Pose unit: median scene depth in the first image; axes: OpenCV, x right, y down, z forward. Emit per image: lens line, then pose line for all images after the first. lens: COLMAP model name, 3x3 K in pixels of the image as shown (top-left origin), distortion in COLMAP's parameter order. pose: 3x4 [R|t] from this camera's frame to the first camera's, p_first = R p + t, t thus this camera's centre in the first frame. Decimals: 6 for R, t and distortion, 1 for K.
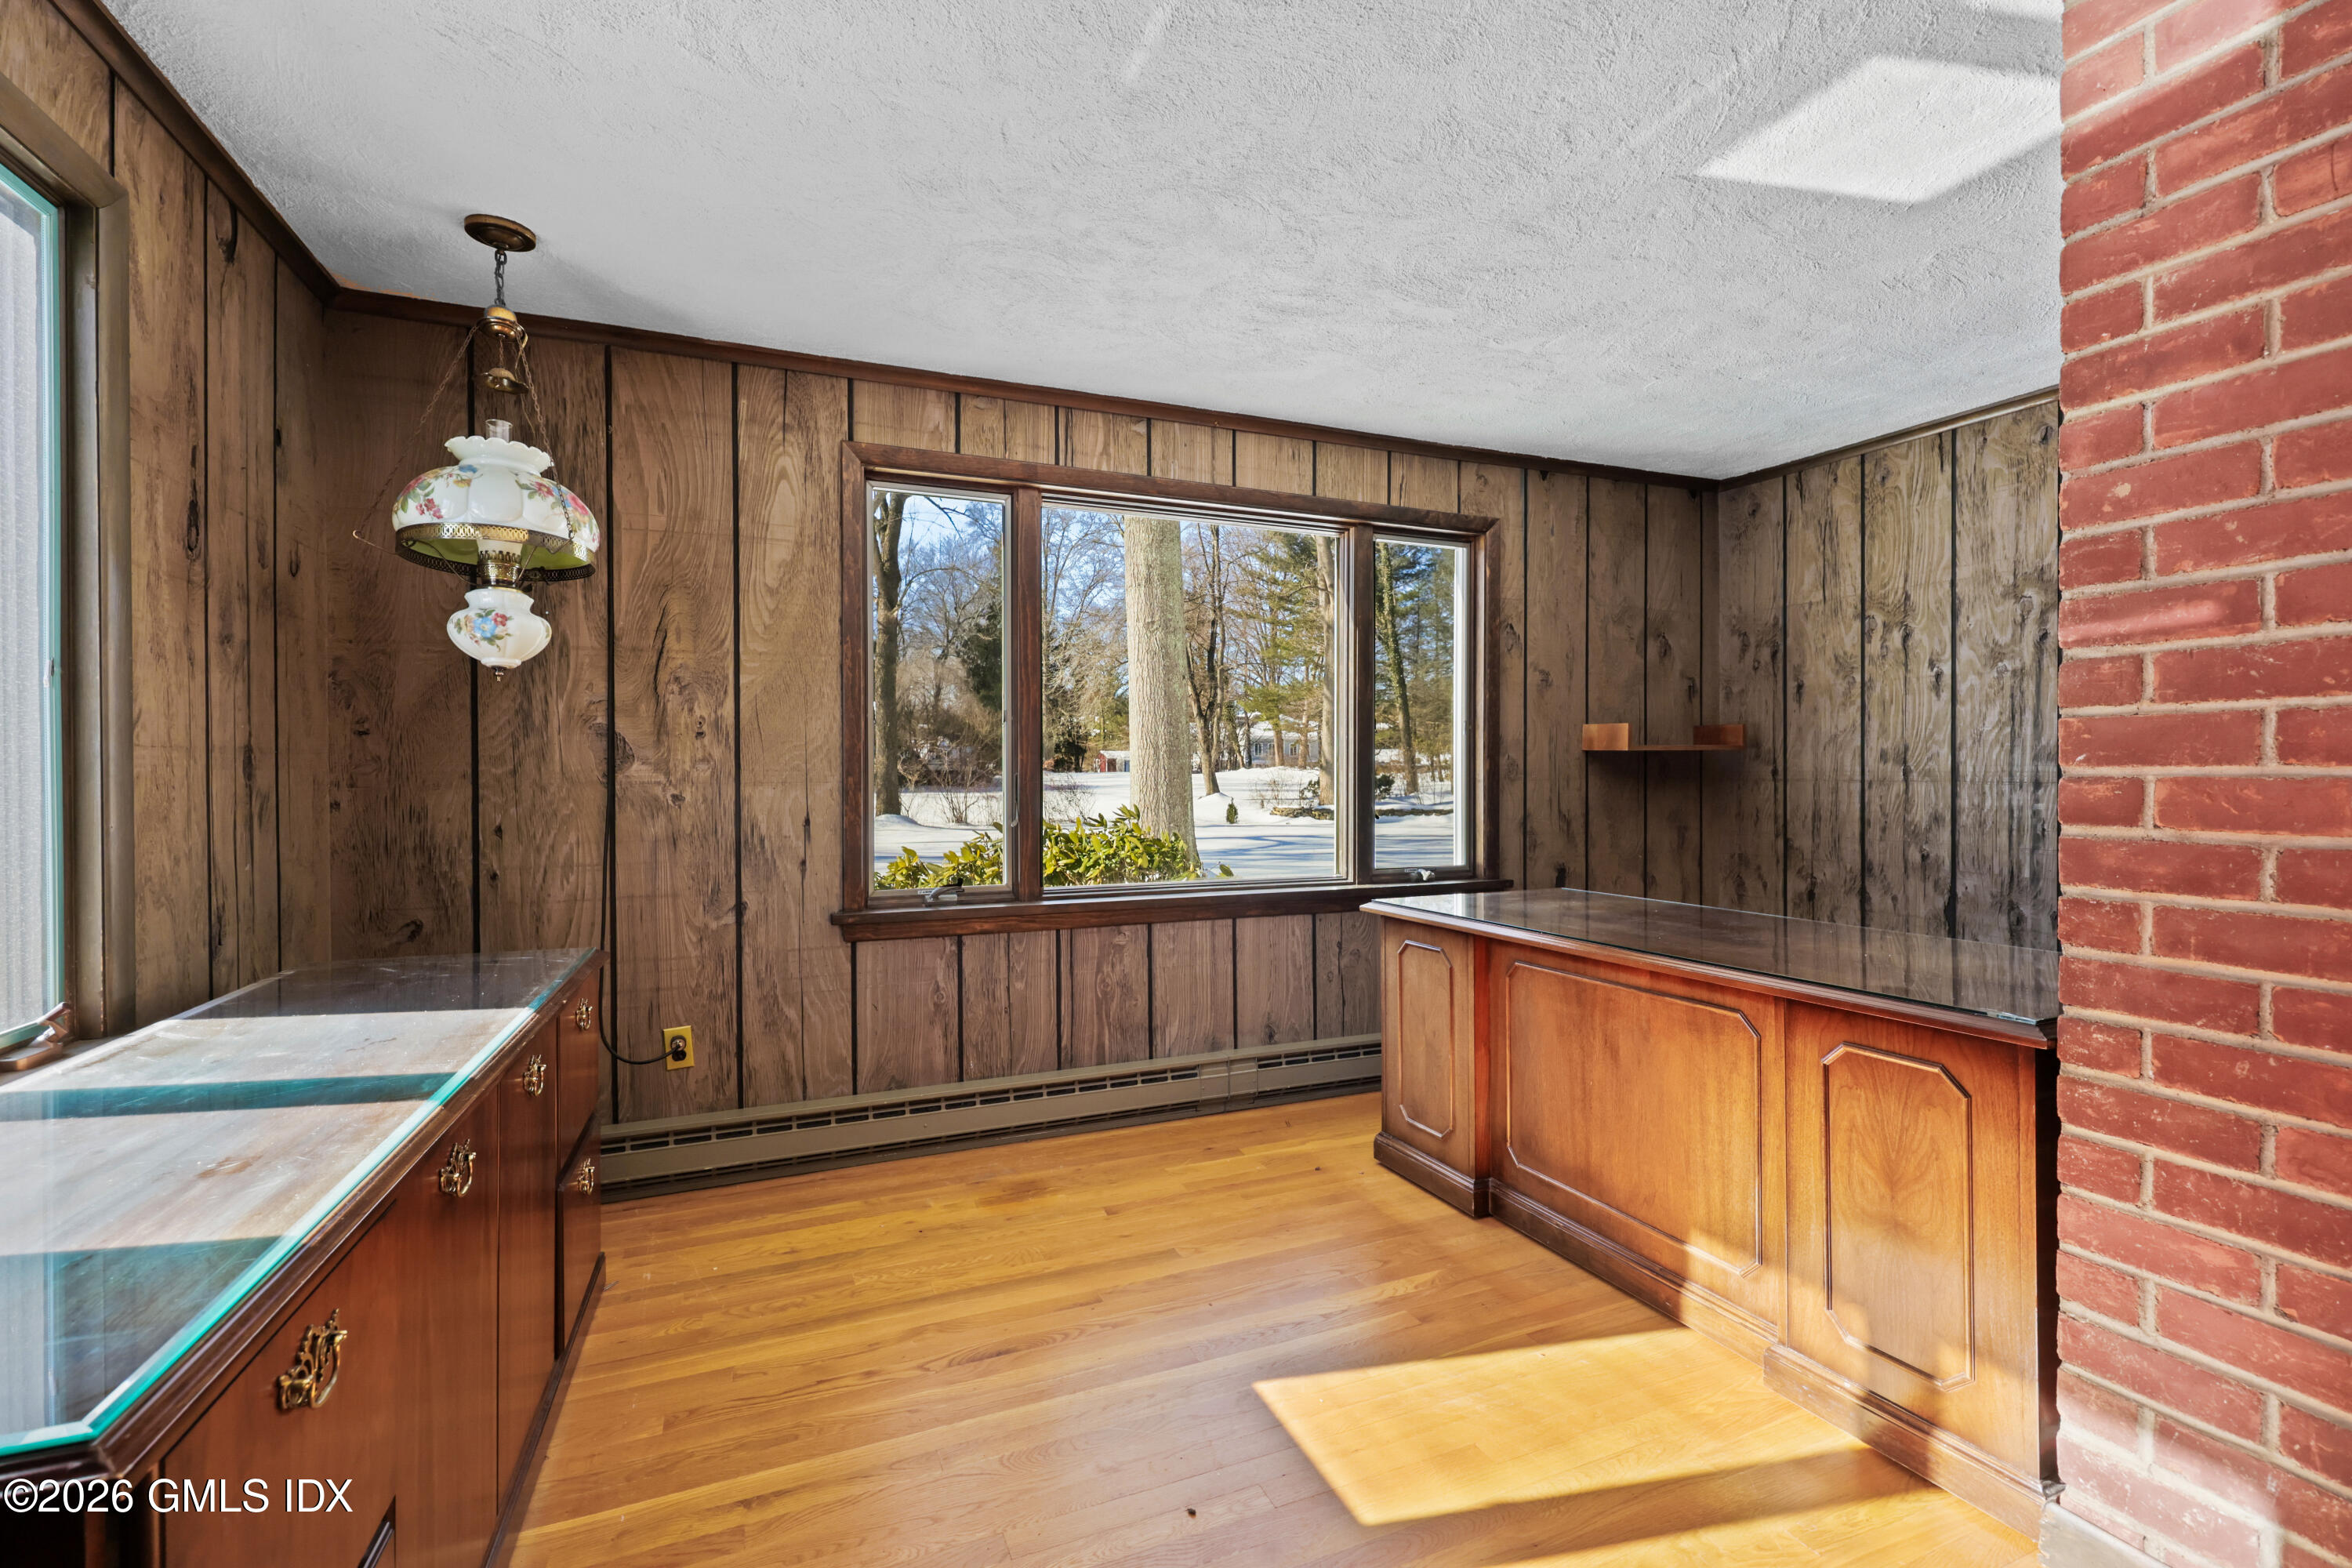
lens RADIAL K [[1027.3, 0, 1180.7], [0, 1027.3, 781.8], [0, 0, 1]] dist [0.000726, 0.000008]
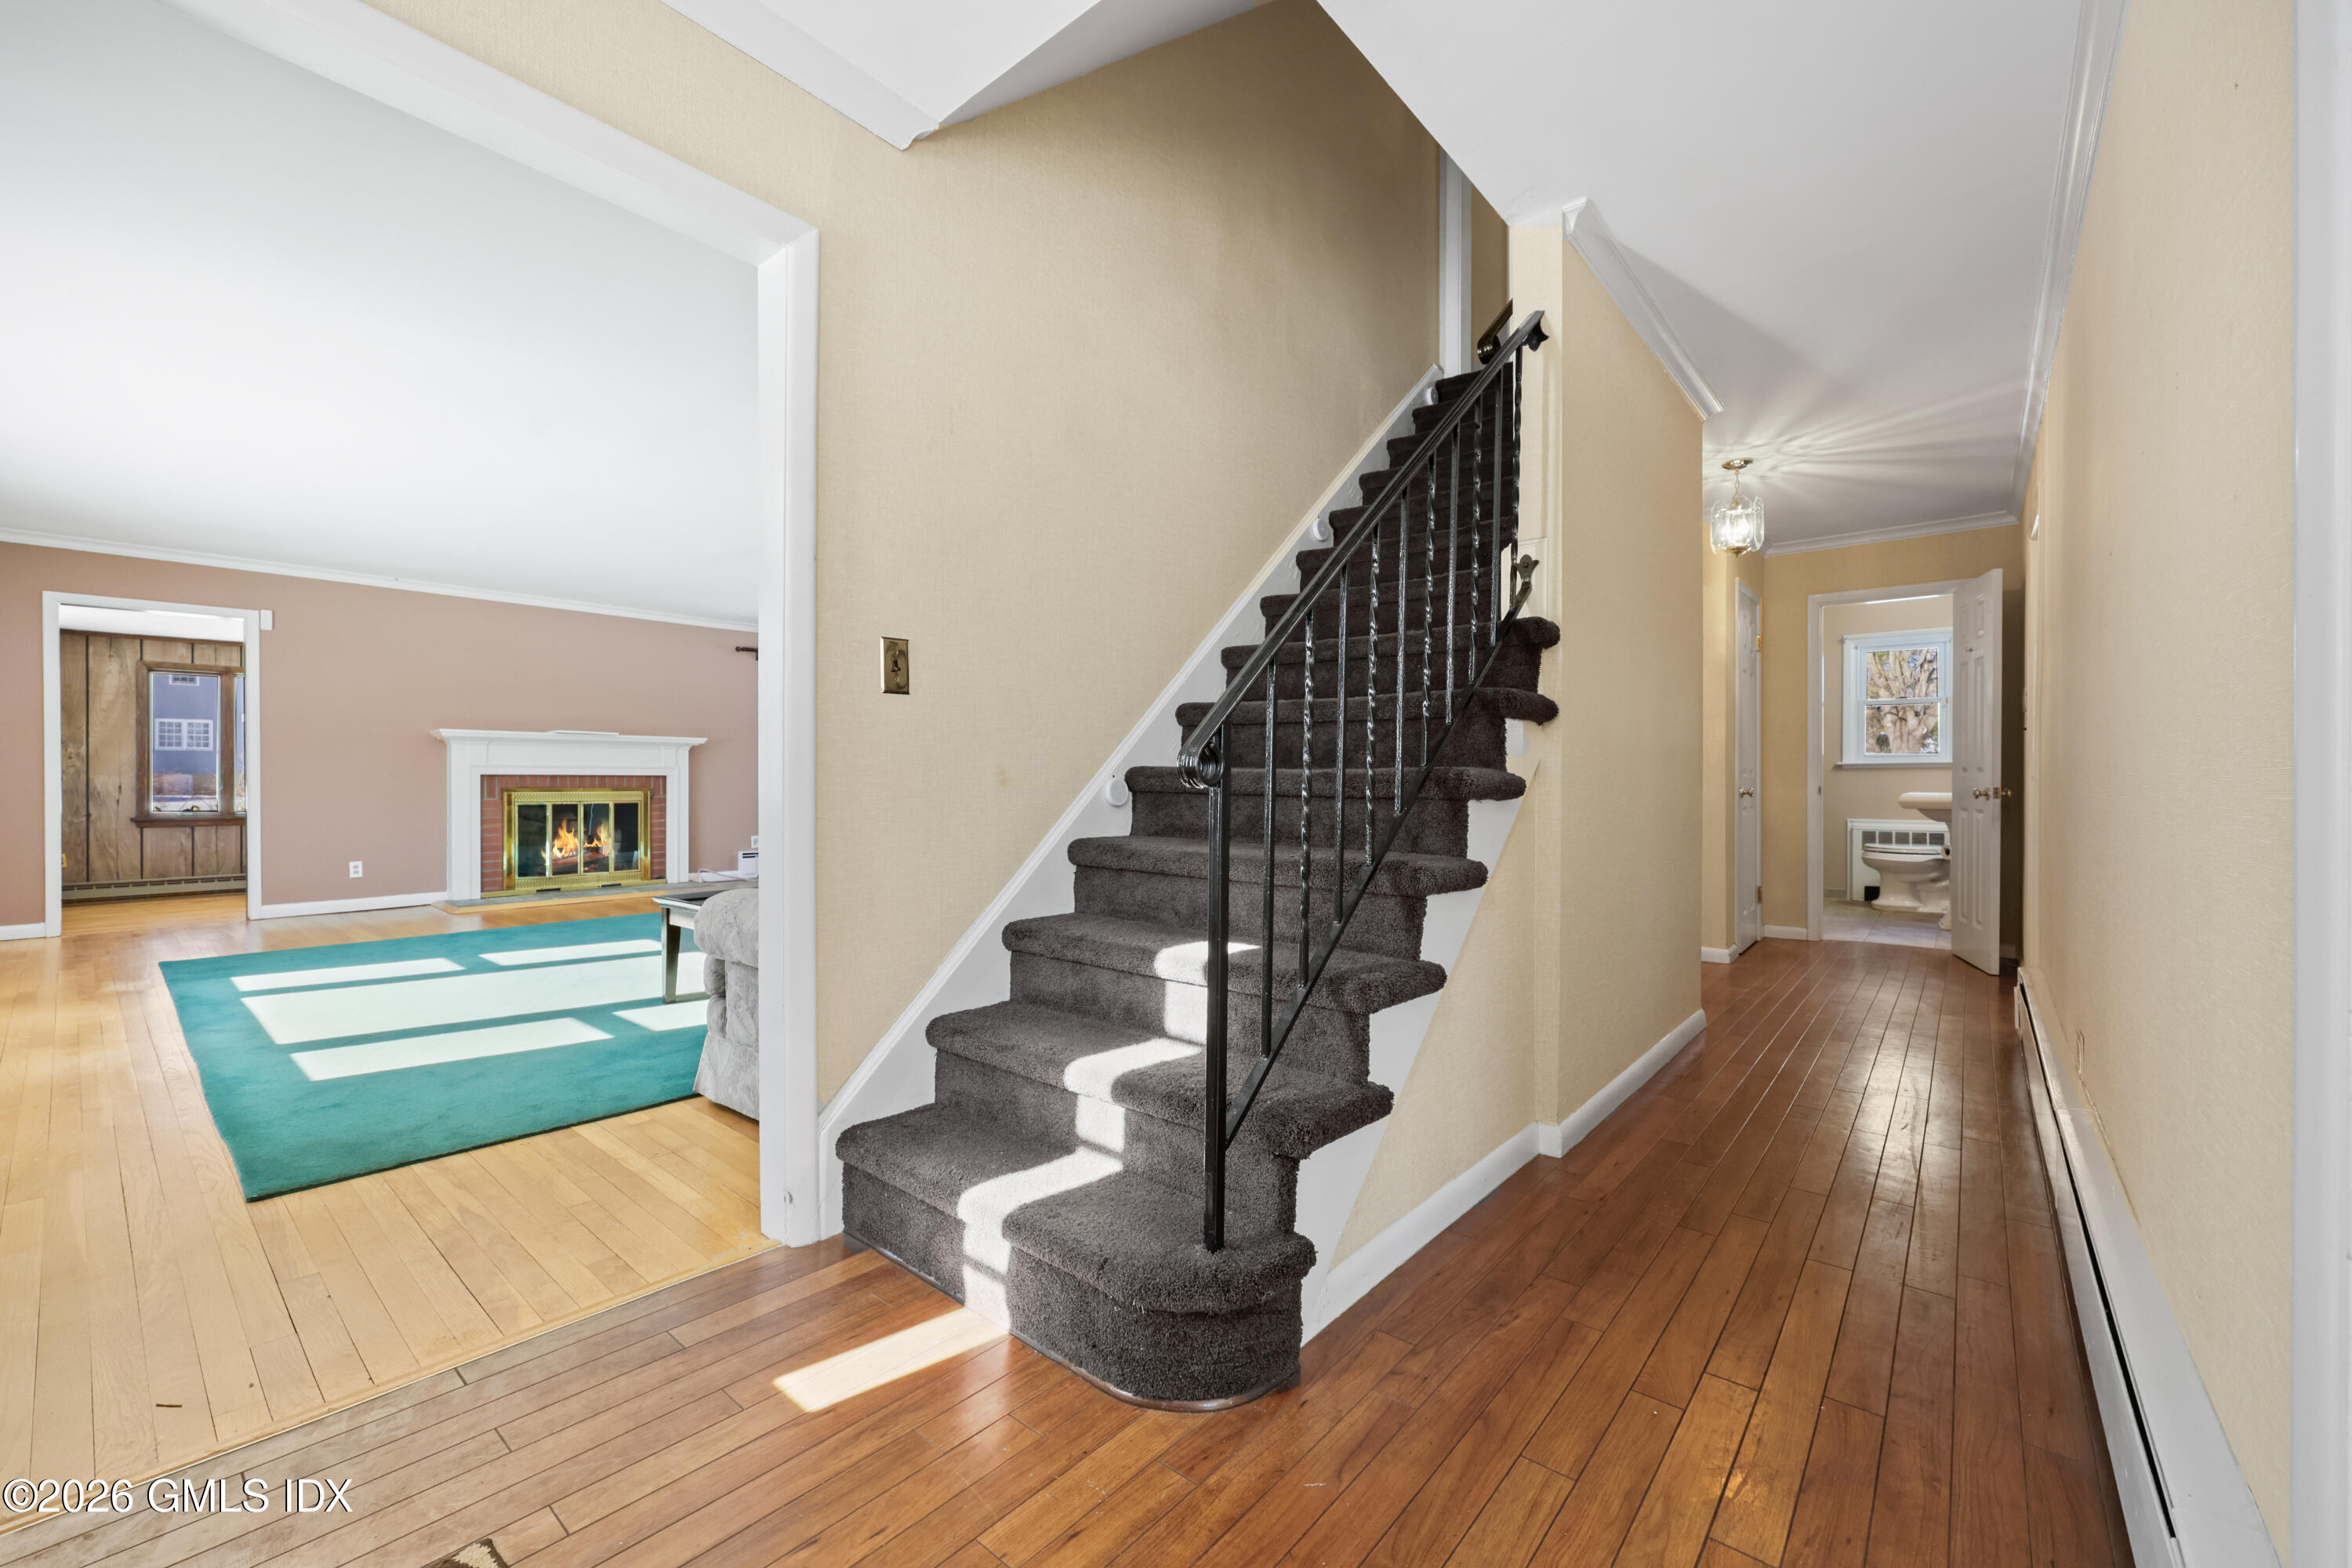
lens RADIAL K [[944.7, 0, 1173.6], [0, 944.7, 790.1], [0, 0, 1]] dist [-0.000678, -0.000081]
pose [[0.886184, 0.006051, 0.463294, 1.070302], [-0.007175, 0.999974, 0.000664, 0.023993], [-0.463278, -0.003913, 0.886205, -2.825475]]
